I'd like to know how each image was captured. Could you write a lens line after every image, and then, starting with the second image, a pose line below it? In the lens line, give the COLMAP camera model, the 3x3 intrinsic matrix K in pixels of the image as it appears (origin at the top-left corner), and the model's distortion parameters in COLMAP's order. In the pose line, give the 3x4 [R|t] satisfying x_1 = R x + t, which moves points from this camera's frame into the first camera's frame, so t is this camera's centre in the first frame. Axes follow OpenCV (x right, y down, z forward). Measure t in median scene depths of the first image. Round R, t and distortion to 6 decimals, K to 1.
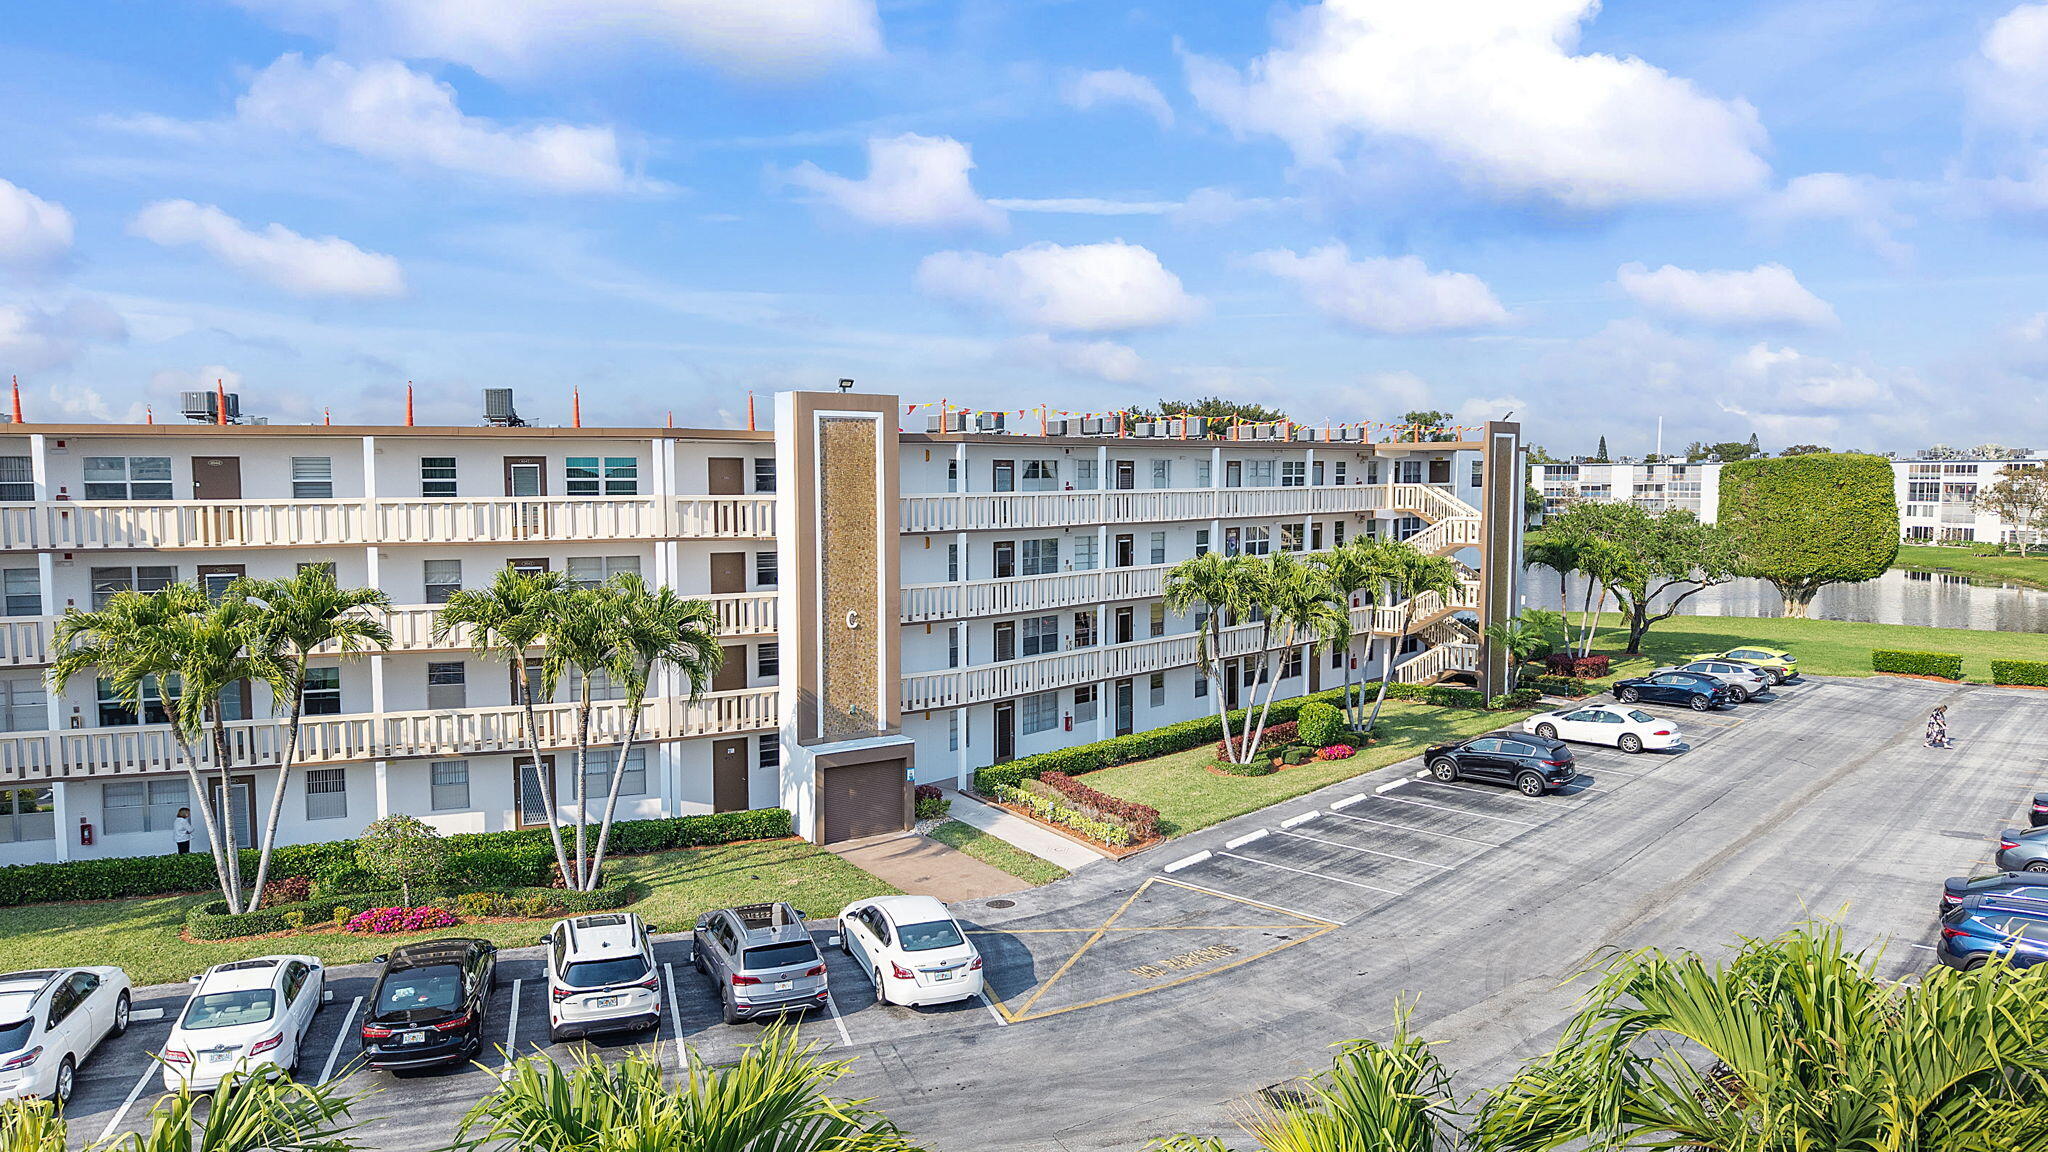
lens RADIAL K [[1449.6, 0, 1015.4], [0, 1449.6, 549.8], [0, 0, 1]] dist [0.004559, -0.006717]
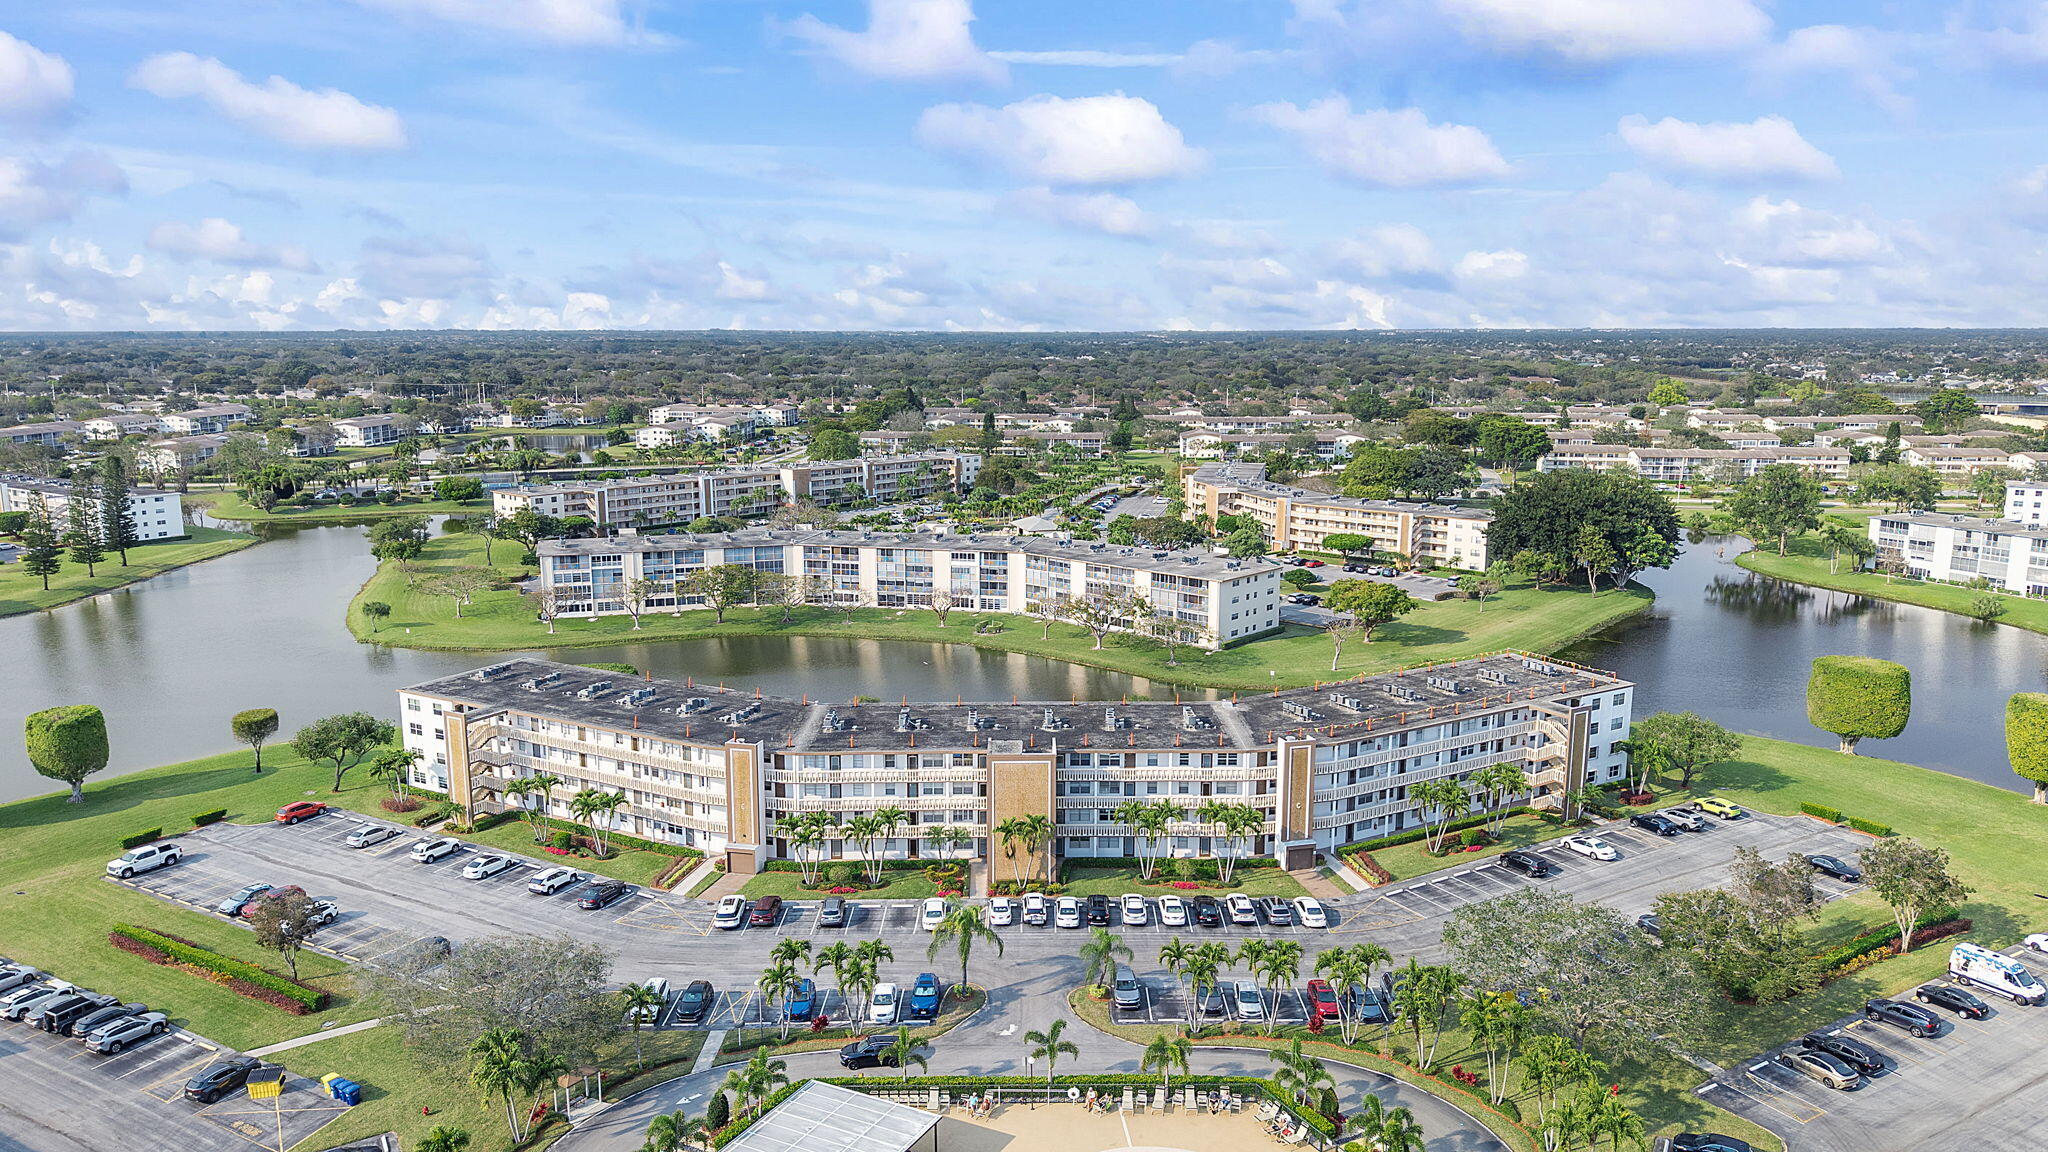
lens RADIAL K [[1449.6, 0, 1015.4], [0, 1449.6, 549.8], [0, 0, 1]] dist [0.004559, -0.006717]
pose [[0.954494, 0.056784, -0.292776, 0.173419], [-0.028024, 0.994440, 0.101510, -0.719482], [0.296912, -0.088686, 0.950778, -1.939110]]
